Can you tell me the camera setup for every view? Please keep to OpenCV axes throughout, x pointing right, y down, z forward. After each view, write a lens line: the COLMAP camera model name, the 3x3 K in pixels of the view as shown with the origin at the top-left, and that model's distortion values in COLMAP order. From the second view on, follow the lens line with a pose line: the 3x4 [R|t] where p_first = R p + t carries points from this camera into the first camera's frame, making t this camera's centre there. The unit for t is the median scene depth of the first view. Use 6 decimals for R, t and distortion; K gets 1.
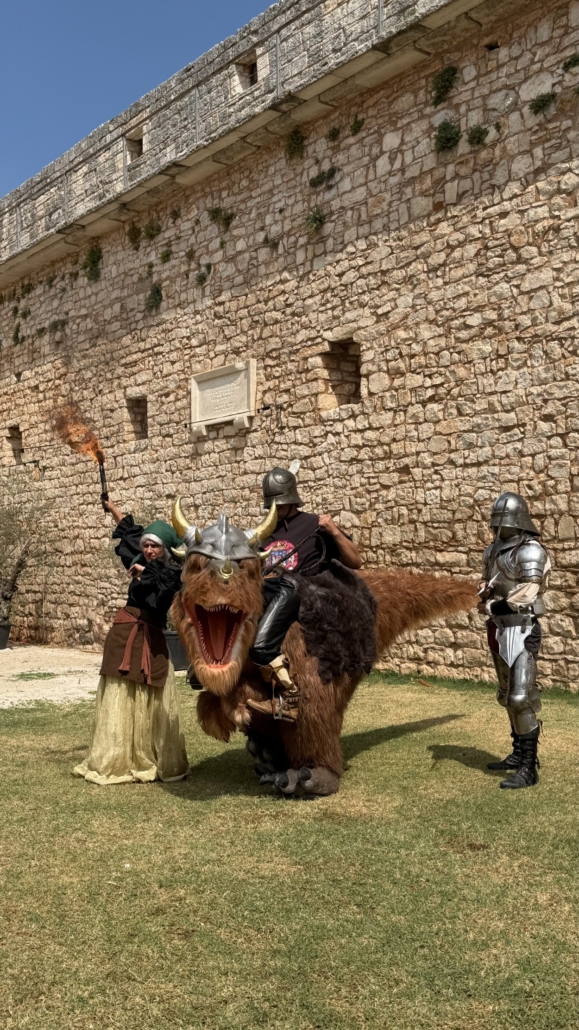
lens RADIAL K [[1065.3, 0, 291.8], [0, 1065.3, 507.4], [0, 0, 1]] dist [0.158626, 0.000000]
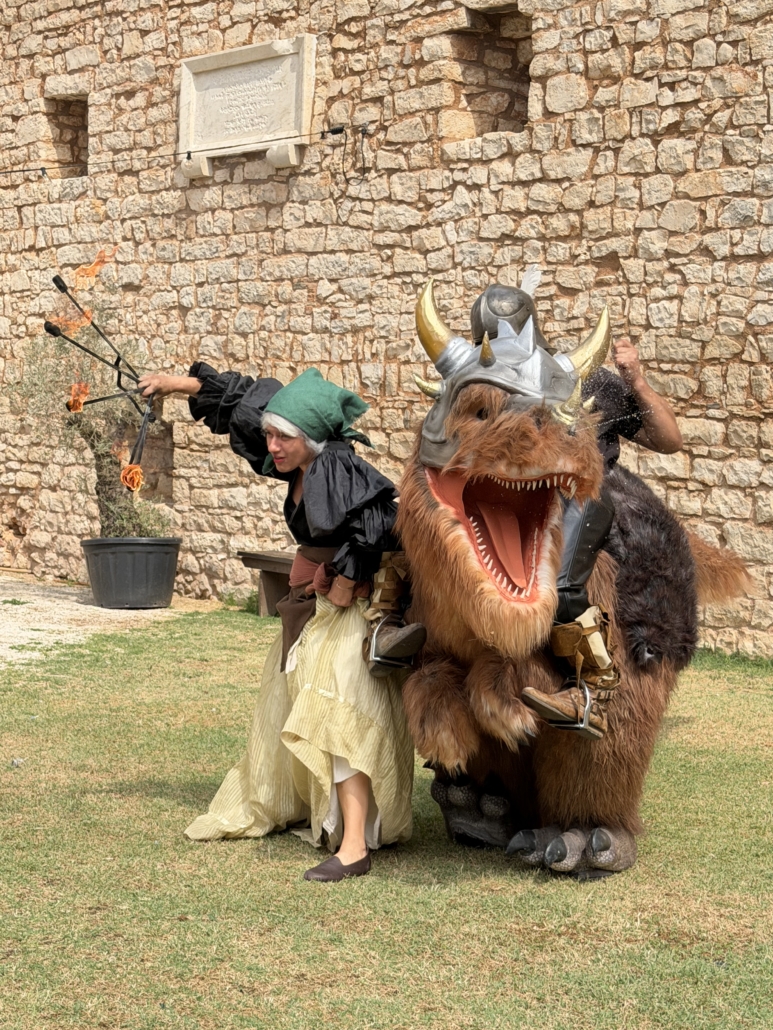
lens RADIAL K [[1782.8, 0, 385.5], [0, 1782.8, 519.4], [0, 0, 1]] dist [0.117002, 0.000000]
pose [[0.993259, 0.049396, 0.104865, -0.088894], [-0.059631, 0.993514, 0.096825, 0.012687], [-0.099402, -0.102425, 0.989762, 0.096762]]
